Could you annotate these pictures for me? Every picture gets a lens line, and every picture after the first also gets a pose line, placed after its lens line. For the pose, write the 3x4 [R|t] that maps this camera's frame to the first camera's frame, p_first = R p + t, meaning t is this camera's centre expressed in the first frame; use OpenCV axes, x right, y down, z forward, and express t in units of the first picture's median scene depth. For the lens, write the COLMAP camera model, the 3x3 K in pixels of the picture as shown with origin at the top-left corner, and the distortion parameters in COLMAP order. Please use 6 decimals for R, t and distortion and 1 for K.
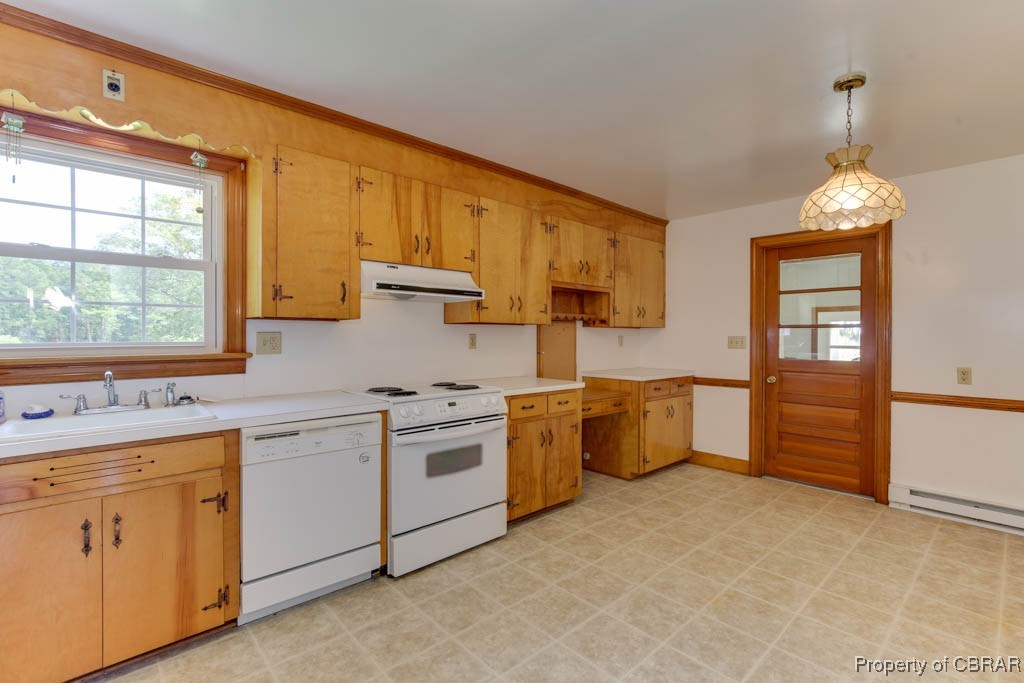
lens RADIAL K [[450.9, 0, 510.9], [0, 450.9, 335.0], [0, 0, 1]] dist [-0.001718, -0.000119]
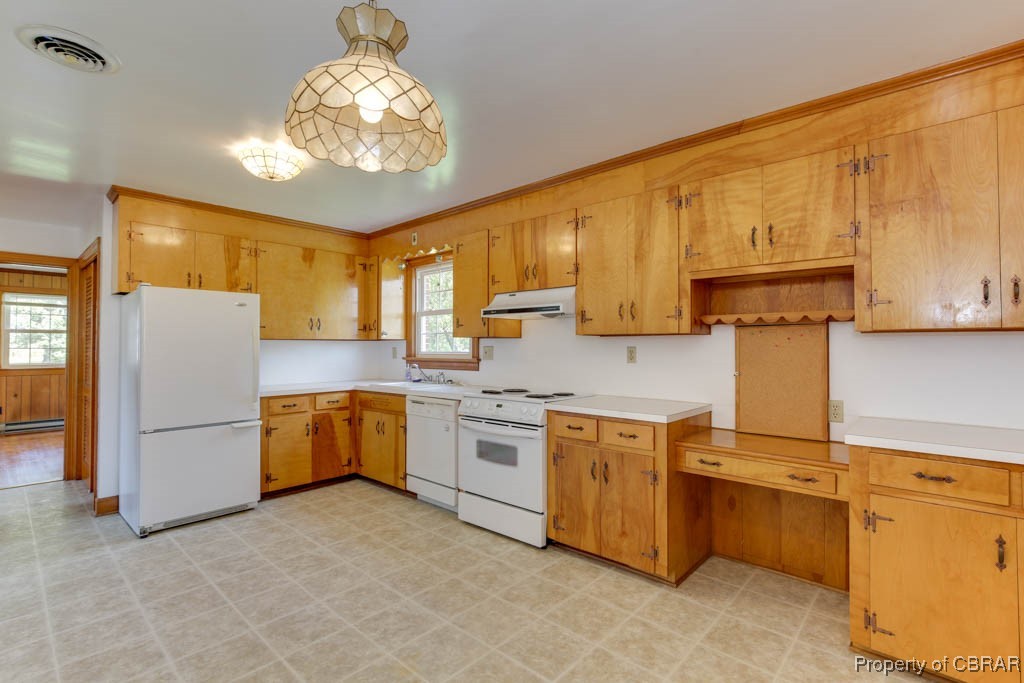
lens RADIAL K [[496.0, 0, 582.7], [0, 496.0, 334.0], [0, 0, 1]] dist [-0.017931, 0.017537]
pose [[0.161841, -0.026622, -0.986458, 1.291231], [0.001690, 0.999642, -0.026701, -0.001619], [0.986815, 0.002654, 0.161828, 1.076455]]
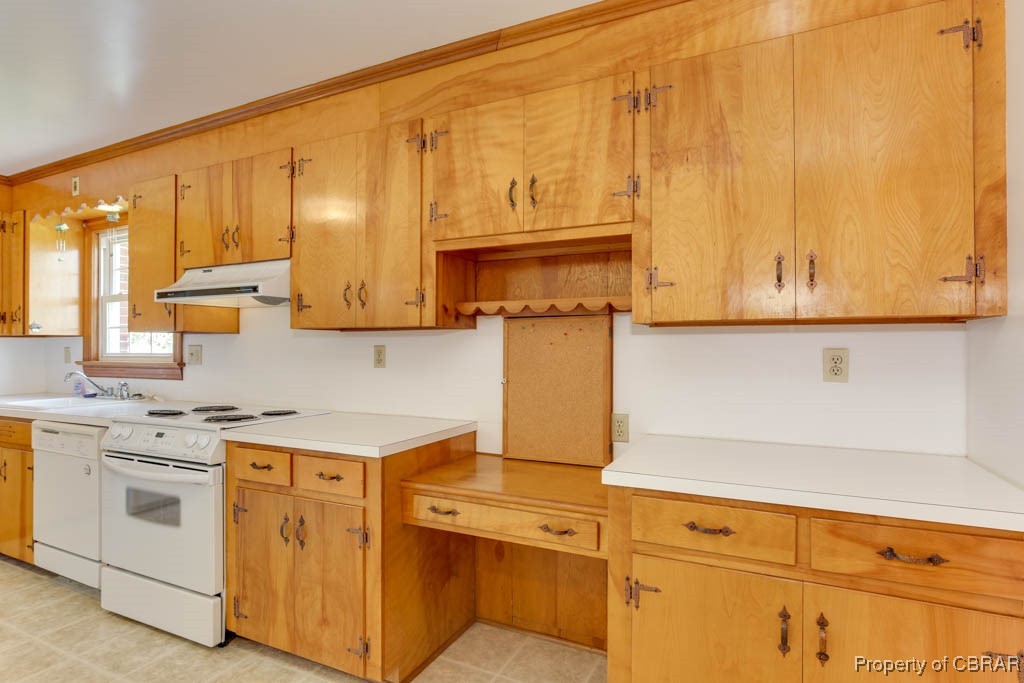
lens RADIAL K [[504.4, 0, 584.2], [0, 504.4, 342.3], [0, 0, 1]] dist [-0.003154, -0.000325]
pose [[0.414674, -0.009306, -0.909922, 1.052093], [0.003578, 0.999957, -0.008596, 0.001204], [0.909963, 0.000309, 0.414690, 1.403771]]
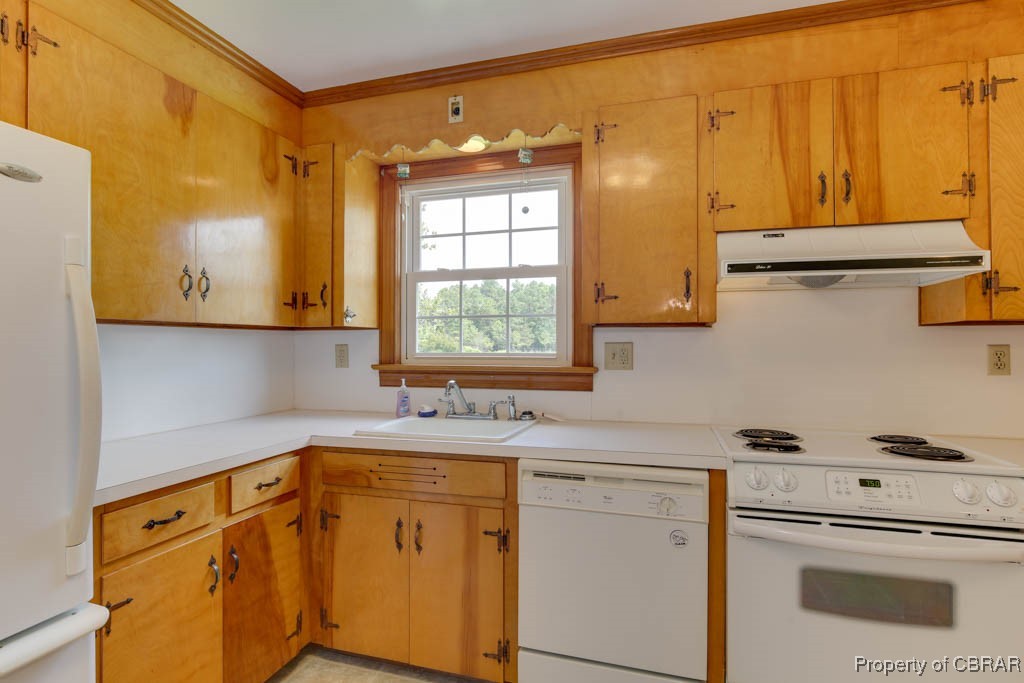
lens RADIAL K [[499.5, 0, 546.7], [0, 499.5, 339.1], [0, 0, 1]] dist [-0.005542, -0.000243]
pose [[0.534322, -0.010256, -0.845219, 0.161081], [-0.001423, 0.999914, -0.013033, -0.000853], [0.845280, 0.008166, 0.534261, 0.419822]]
